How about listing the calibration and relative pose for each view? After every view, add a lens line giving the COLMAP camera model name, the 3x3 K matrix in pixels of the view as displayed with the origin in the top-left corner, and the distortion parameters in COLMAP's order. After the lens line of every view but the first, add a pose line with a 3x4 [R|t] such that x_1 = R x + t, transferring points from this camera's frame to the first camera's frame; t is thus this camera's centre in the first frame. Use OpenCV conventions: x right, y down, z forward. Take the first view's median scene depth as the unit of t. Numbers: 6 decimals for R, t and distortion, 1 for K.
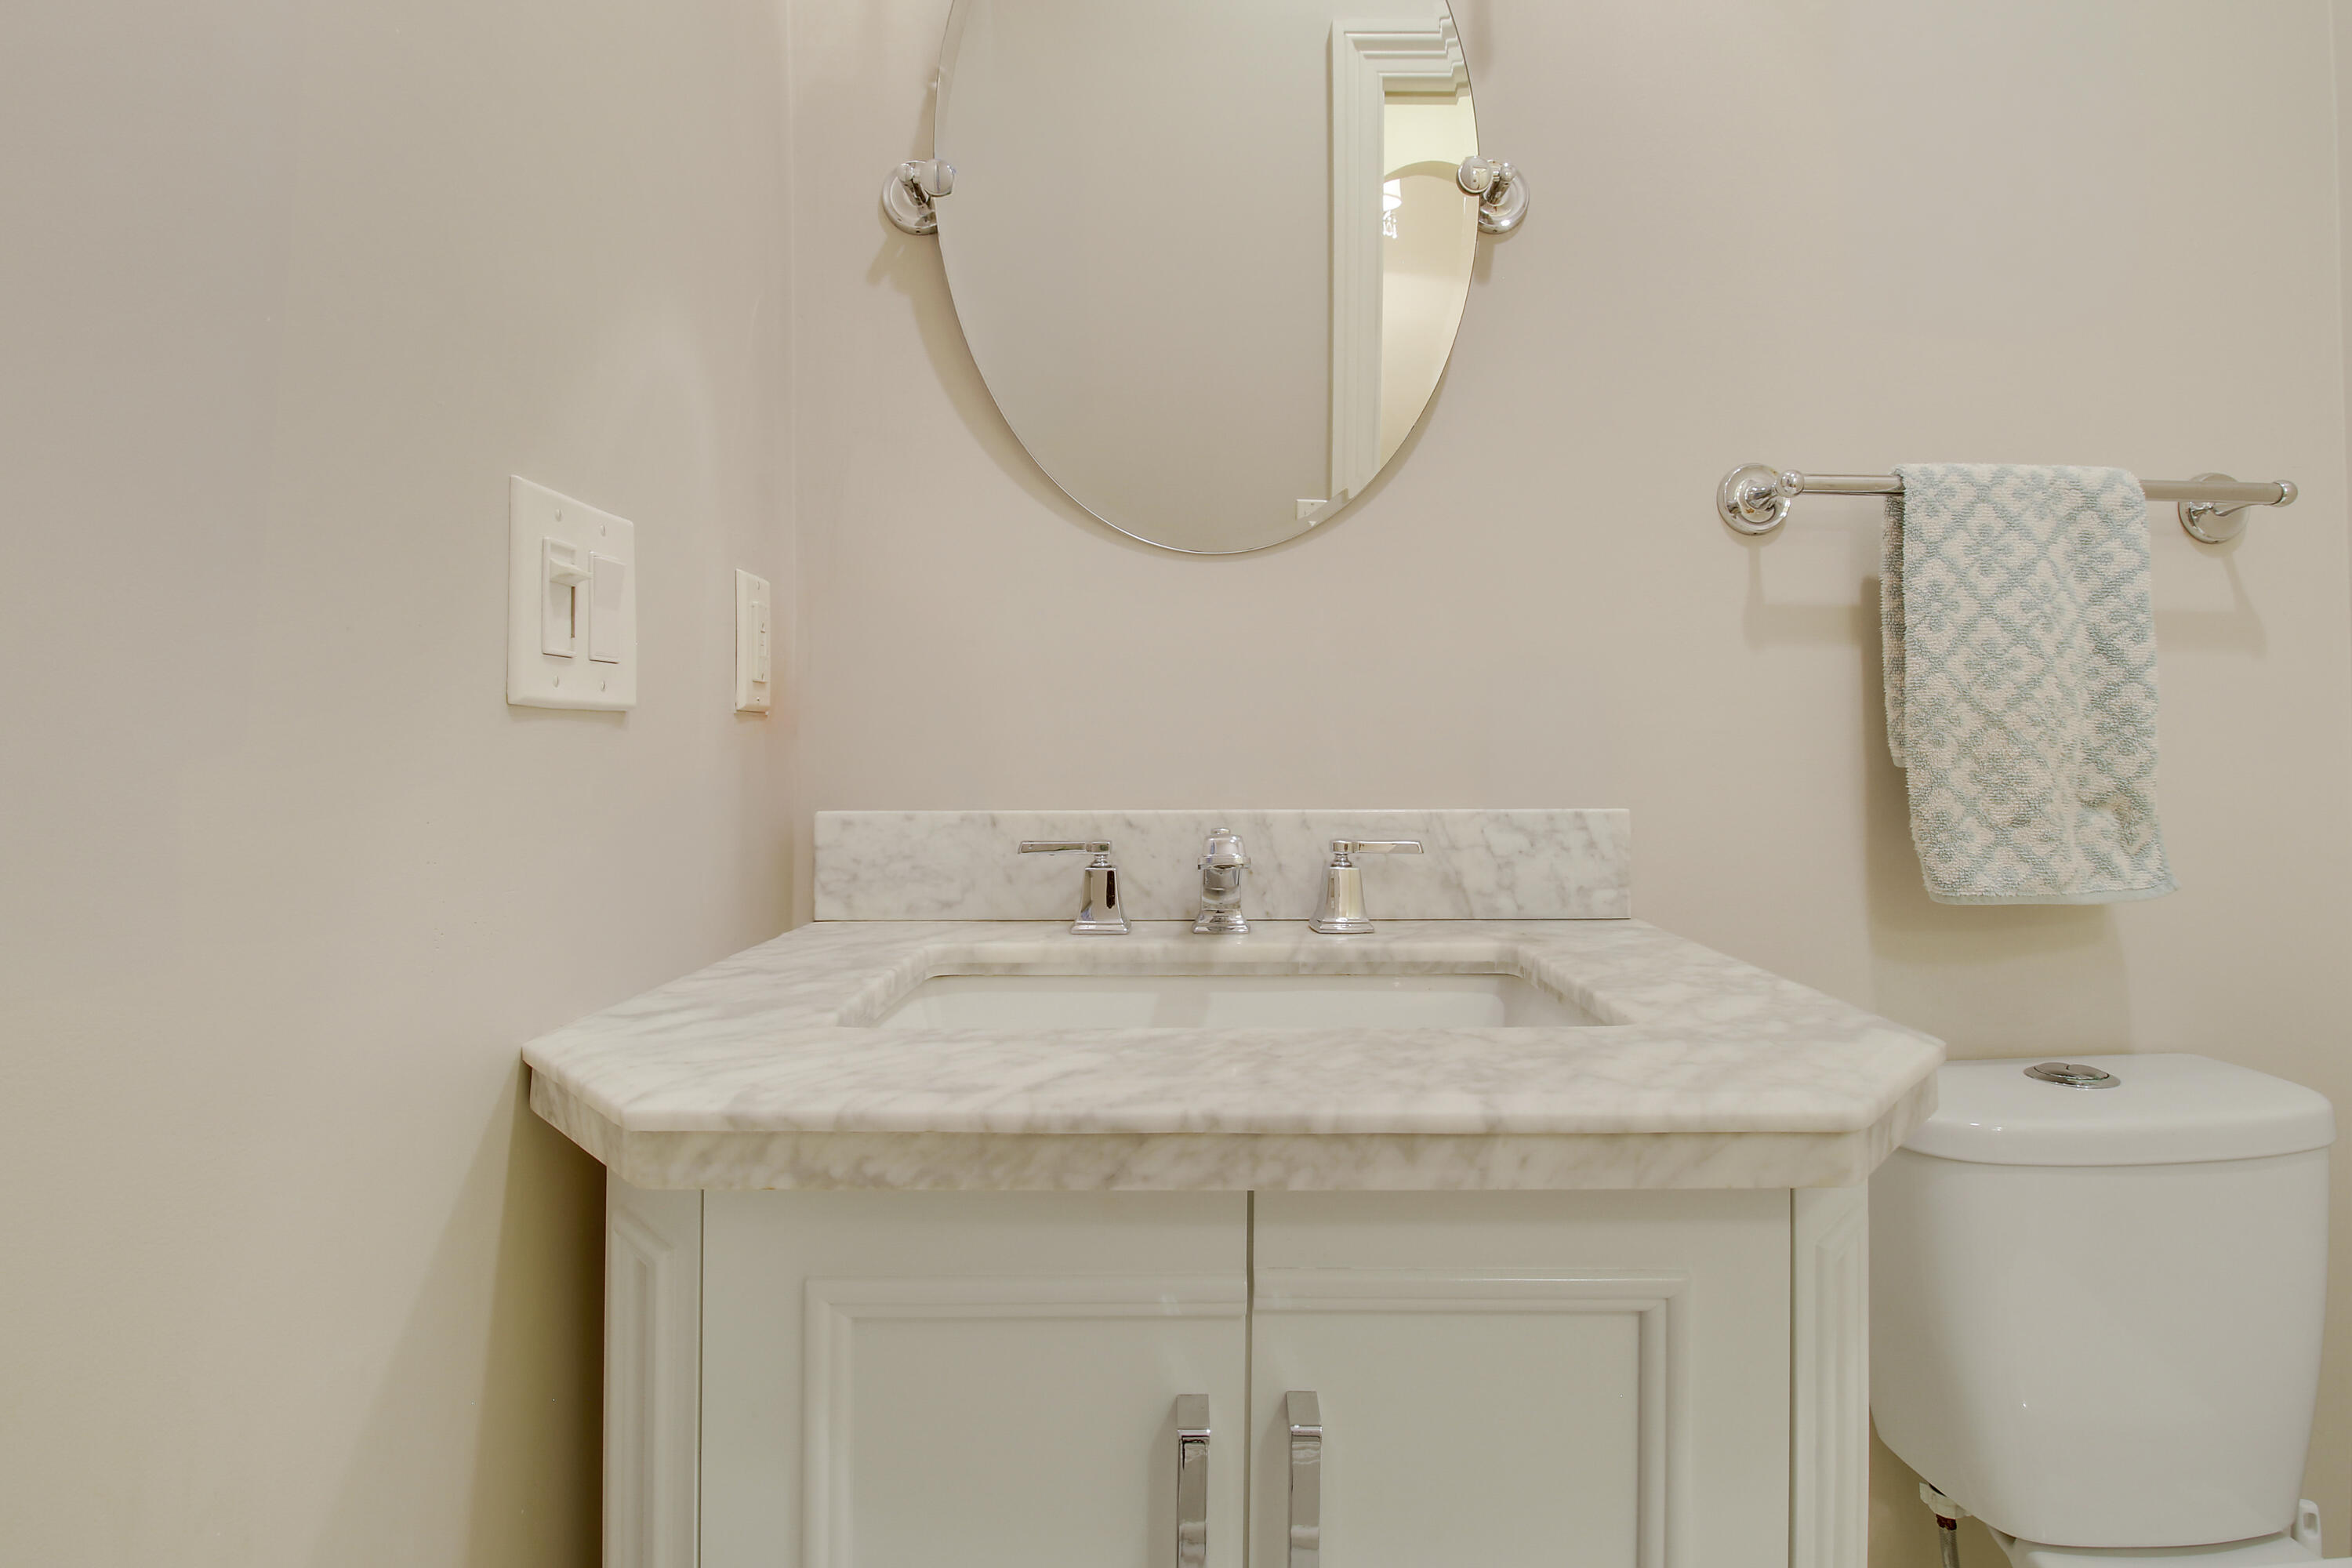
lens RADIAL K [[1120.4, 0, 1208.3], [0, 1120.4, 742.2], [0, 0, 1]] dist [0.003482, -0.013863]
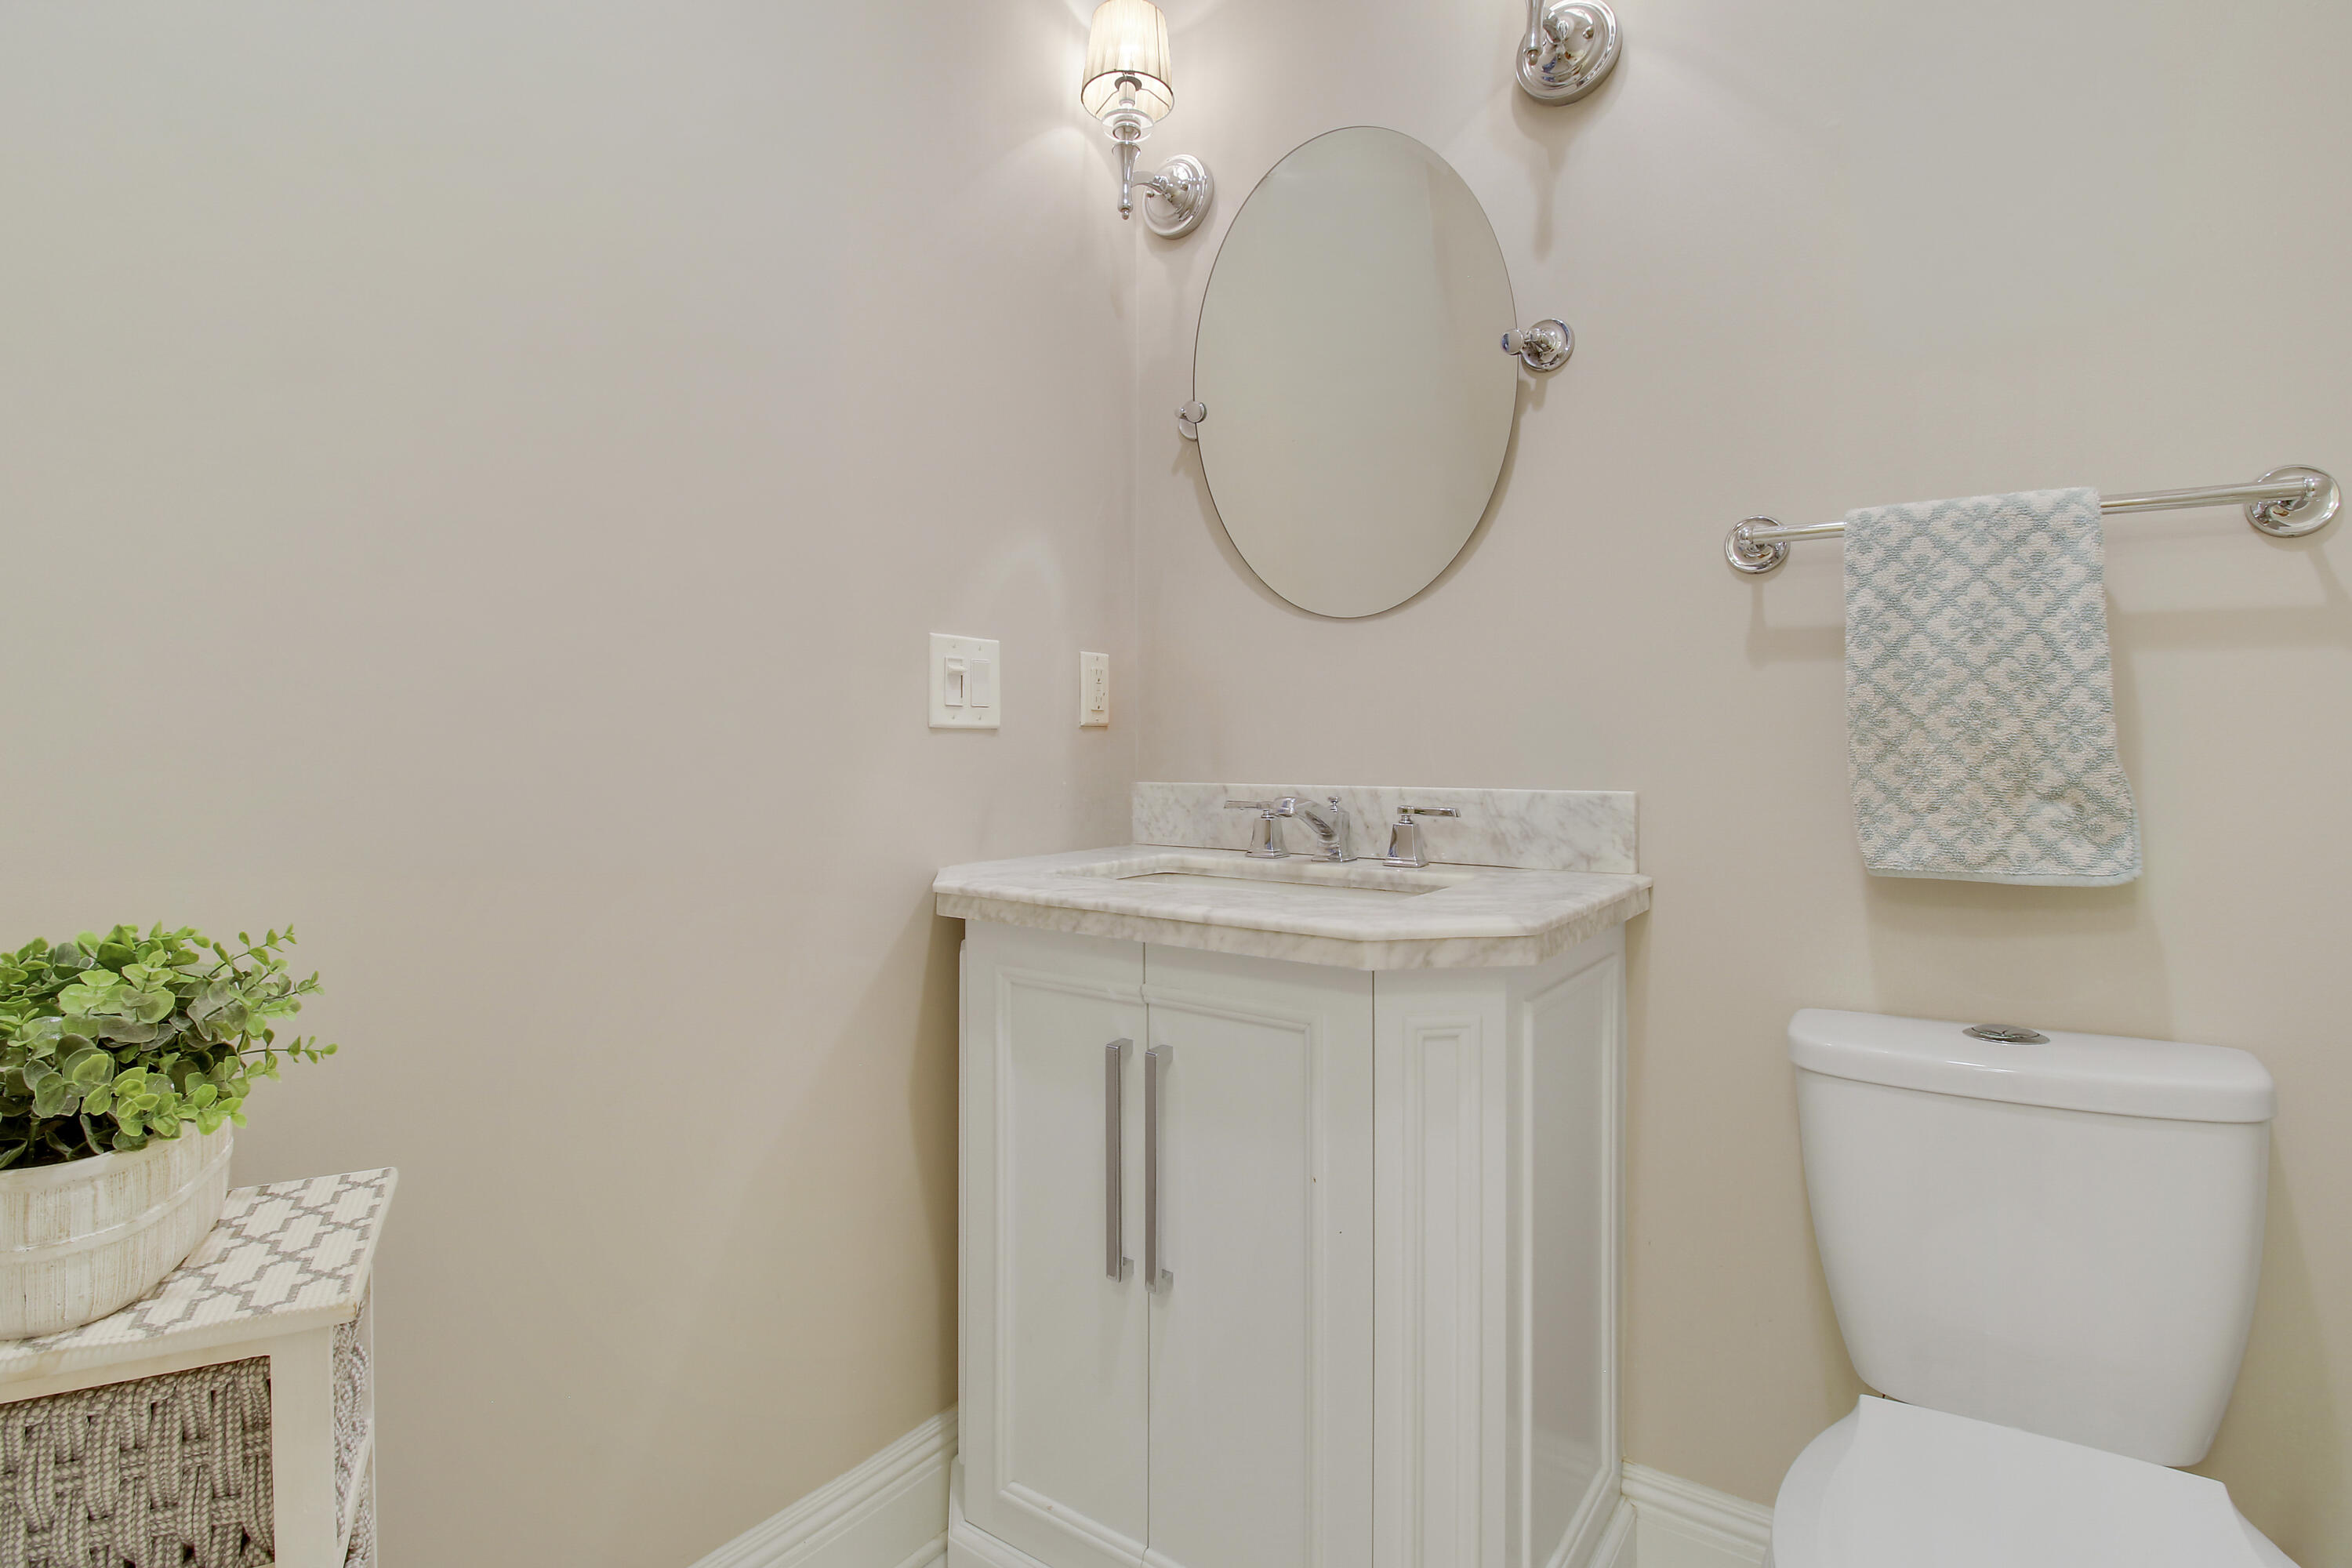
lens RADIAL K [[1120.4, 0, 1208.3], [0, 1120.4, 742.2], [0, 0, 1]] dist [0.003482, -0.013863]
pose [[0.818637, -0.002053, -0.574308, 0.781459], [0.002019, 0.999998, -0.000698, 0.000887], [0.574308, -0.000588, 0.818639, -0.400329]]
